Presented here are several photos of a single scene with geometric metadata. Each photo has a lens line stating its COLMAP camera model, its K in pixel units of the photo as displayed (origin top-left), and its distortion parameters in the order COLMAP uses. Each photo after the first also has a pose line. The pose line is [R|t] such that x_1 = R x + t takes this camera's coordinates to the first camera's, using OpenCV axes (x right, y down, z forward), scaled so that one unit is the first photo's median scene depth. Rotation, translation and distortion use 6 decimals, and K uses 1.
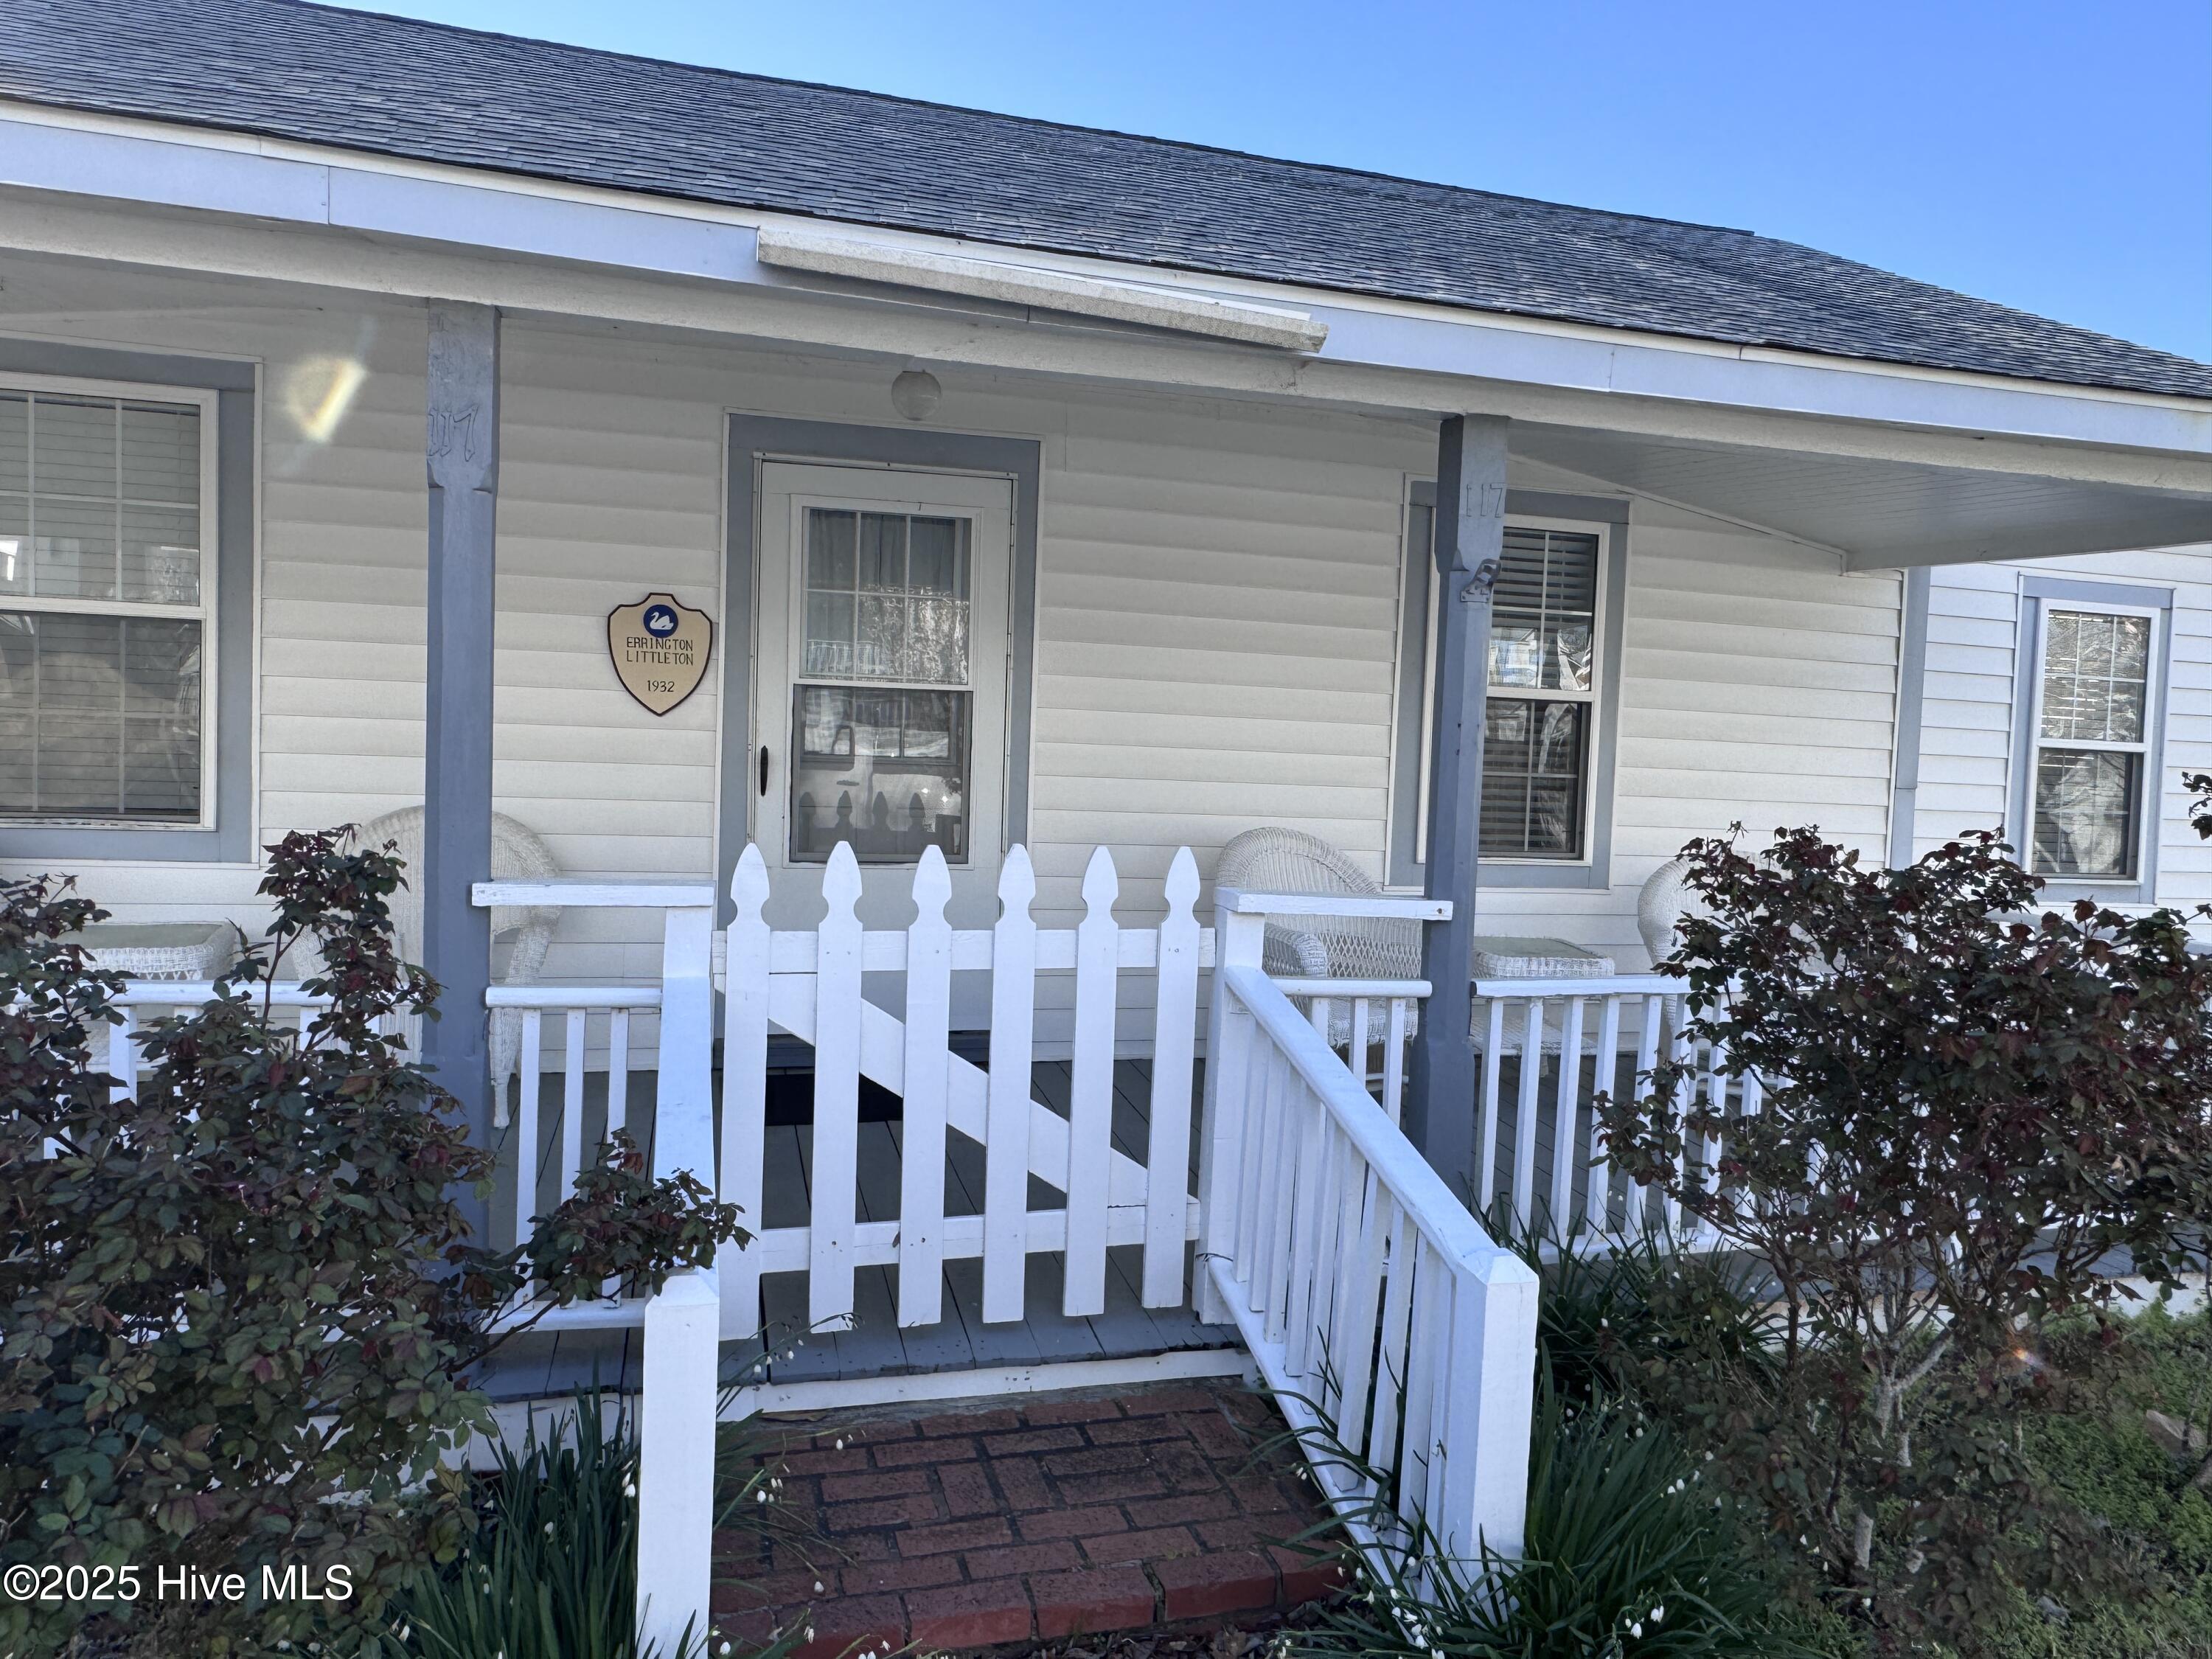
lens RADIAL K [[1493.6, 0, 1106.1], [0, 1493.6, 825.0], [0, 0, 1]] dist [-0.004353, -0.001572]
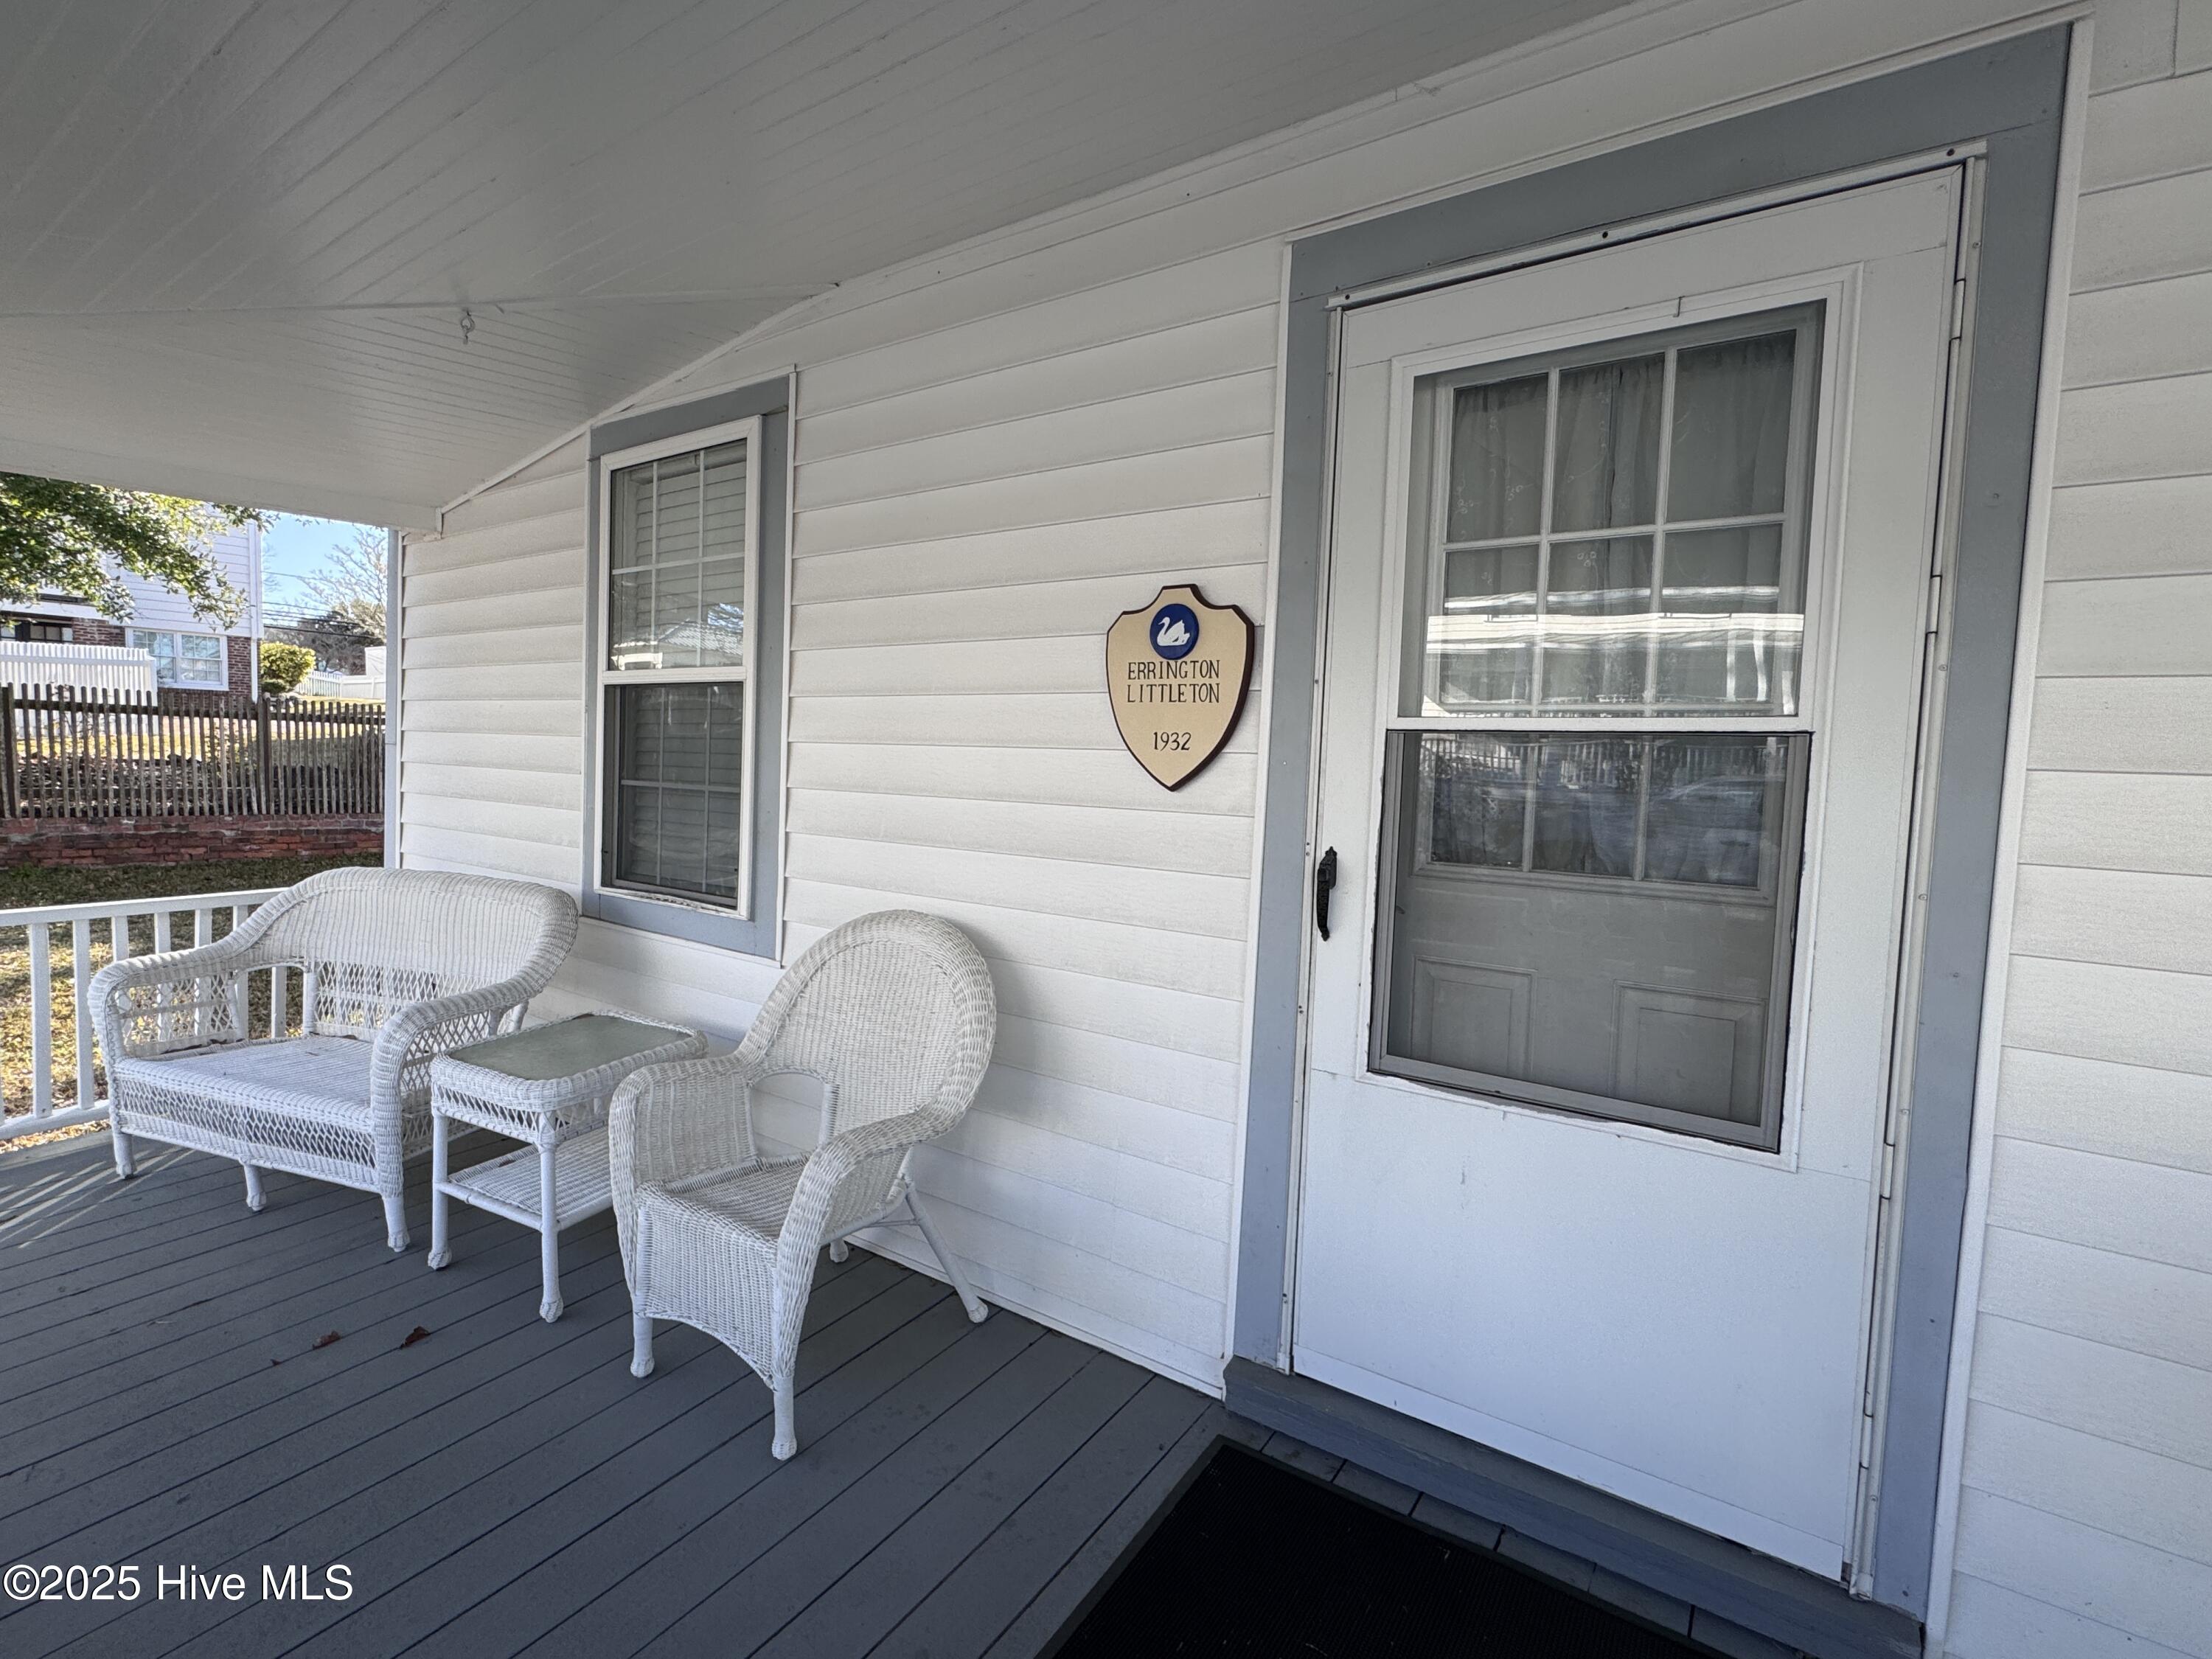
lens RADIAL K [[1017.3, 0, 1111.1], [0, 1017.3, 824.3], [0, 0, 1]] dist [-0.003656, 0.000387]
pose [[0.648130, 0.035851, -0.760685, -0.002646], [-0.040154, 0.999111, 0.012876, -0.064116], [0.760470, 0.022200, 0.648993, 0.720254]]
